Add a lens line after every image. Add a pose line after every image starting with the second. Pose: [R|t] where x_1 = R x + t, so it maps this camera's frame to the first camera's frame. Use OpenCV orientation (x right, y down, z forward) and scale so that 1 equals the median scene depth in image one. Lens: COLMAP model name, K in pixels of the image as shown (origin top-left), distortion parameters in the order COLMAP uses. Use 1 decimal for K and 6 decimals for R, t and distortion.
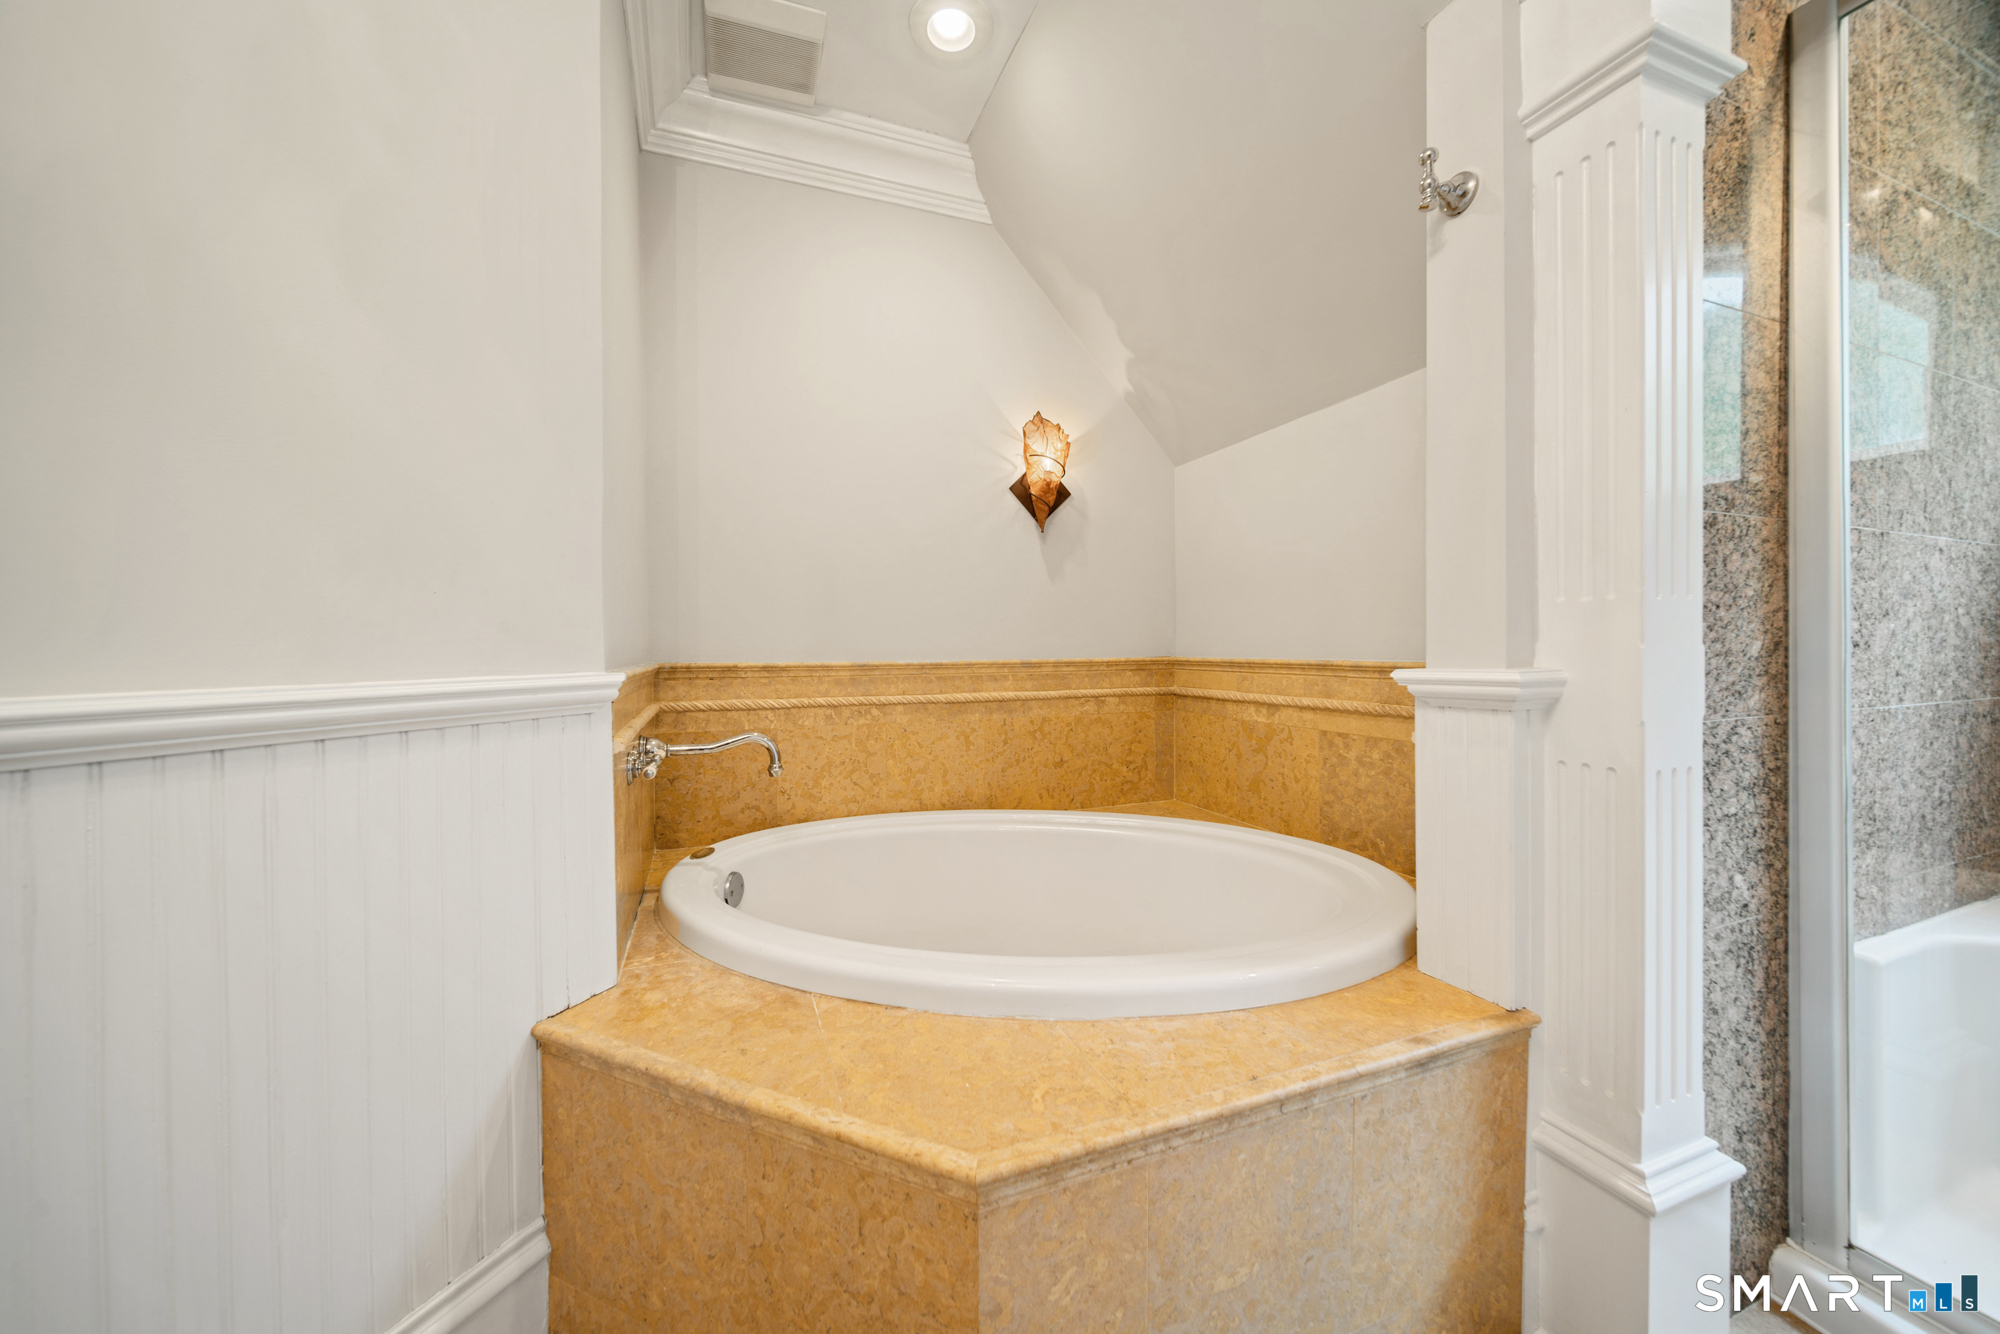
lens RADIAL K [[701.0, 0, 989.0], [0, 701.0, 650.4], [0, 0, 1]] dist [-0.000666, -0.001050]
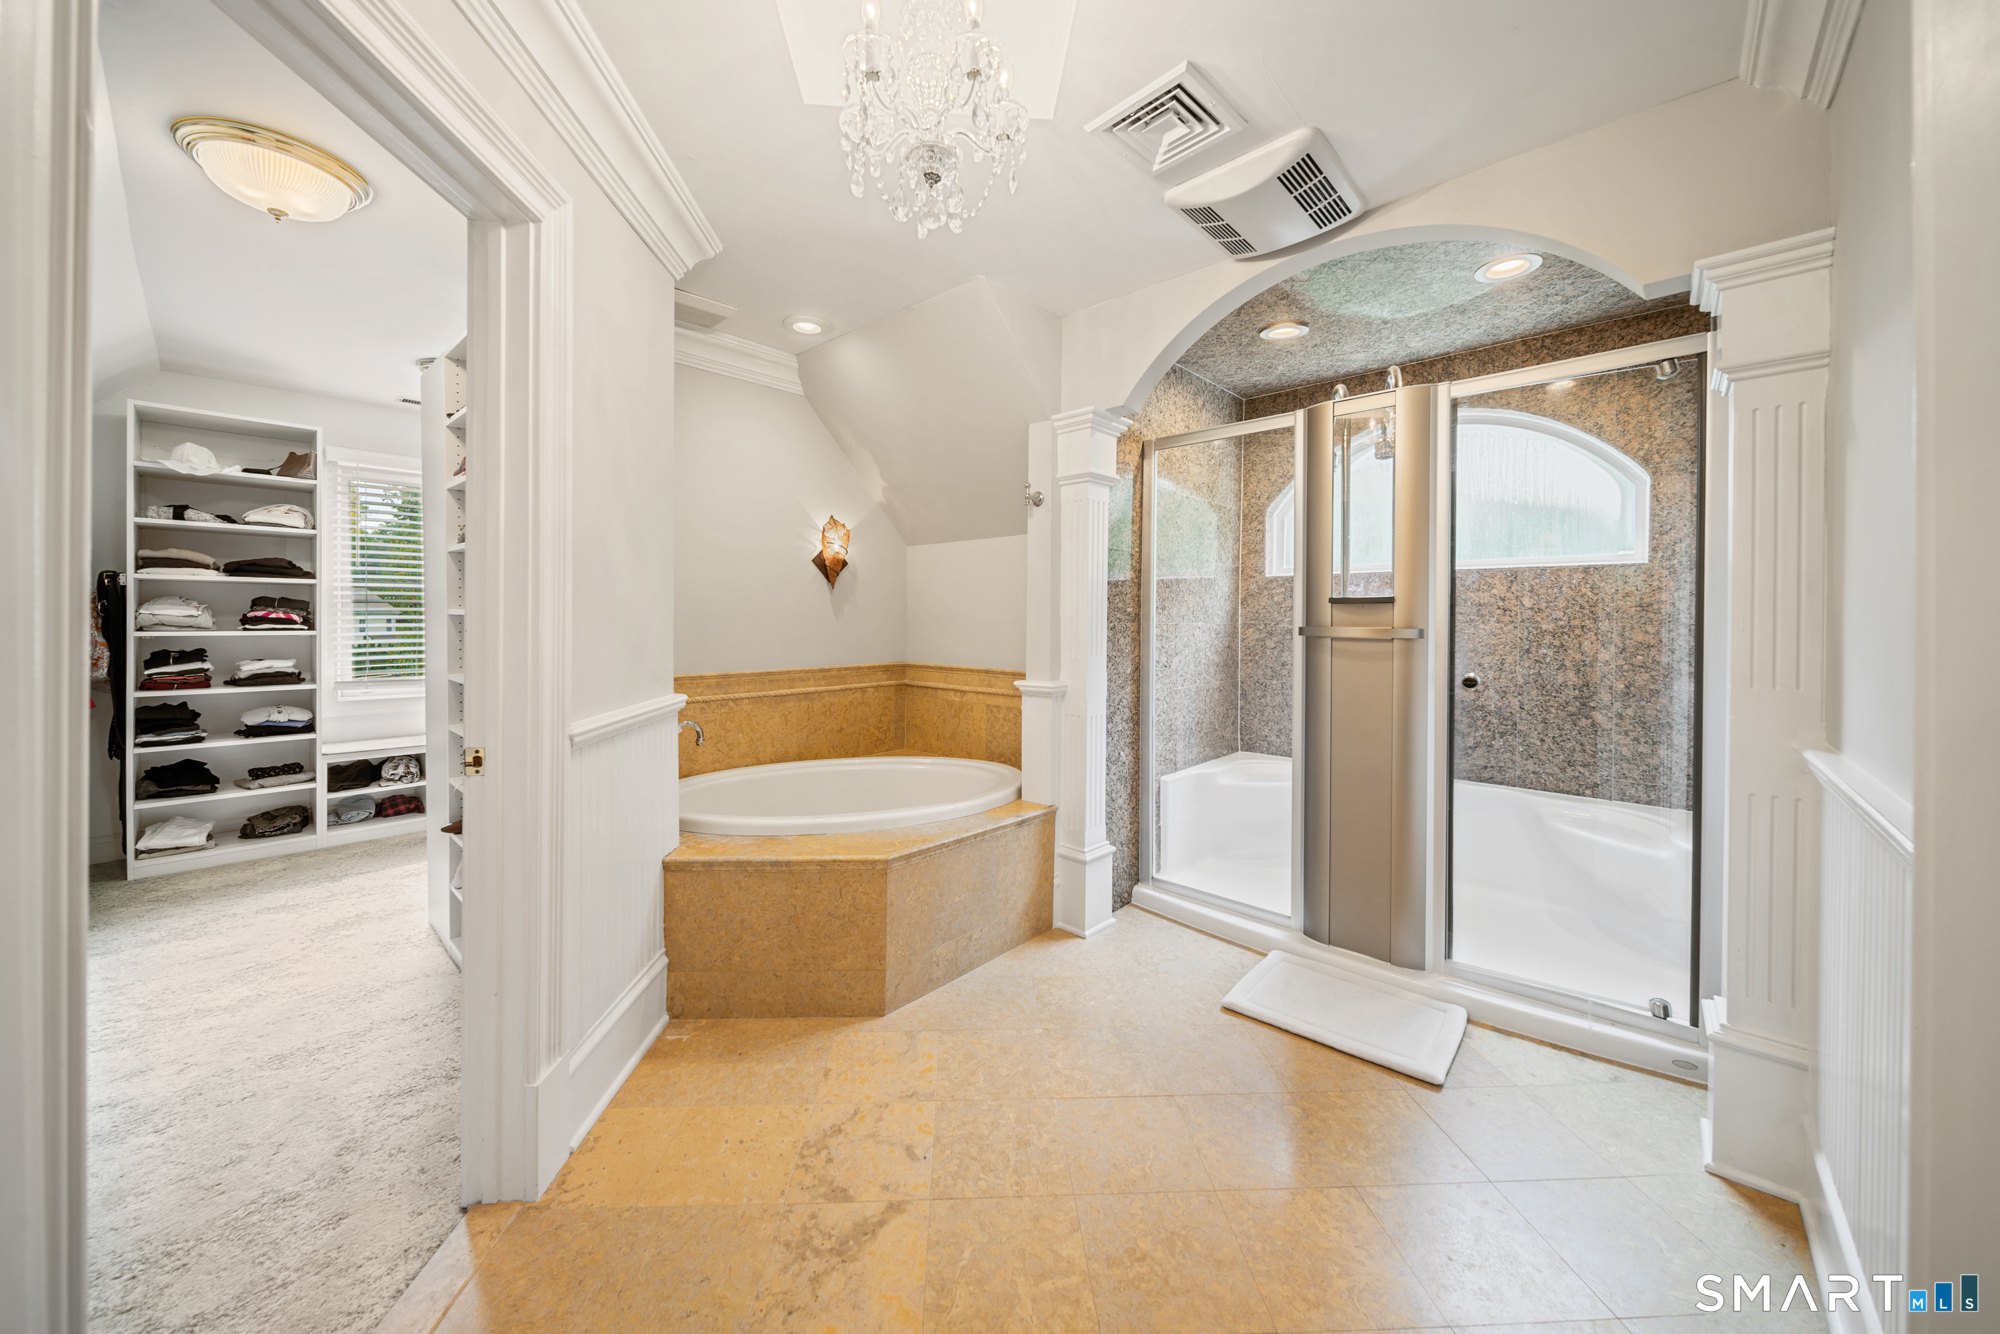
lens RADIAL K [[701.0, 0, 999.6], [0, 701.0, 625.4], [0, 0, 1]] dist [-0.000666, -0.001050]
pose [[0.892905, 0.007578, 0.450181, -0.890302], [-0.009800, 0.999949, 0.002607, -0.264126], [-0.450138, -0.006739, 0.892933, -1.799959]]
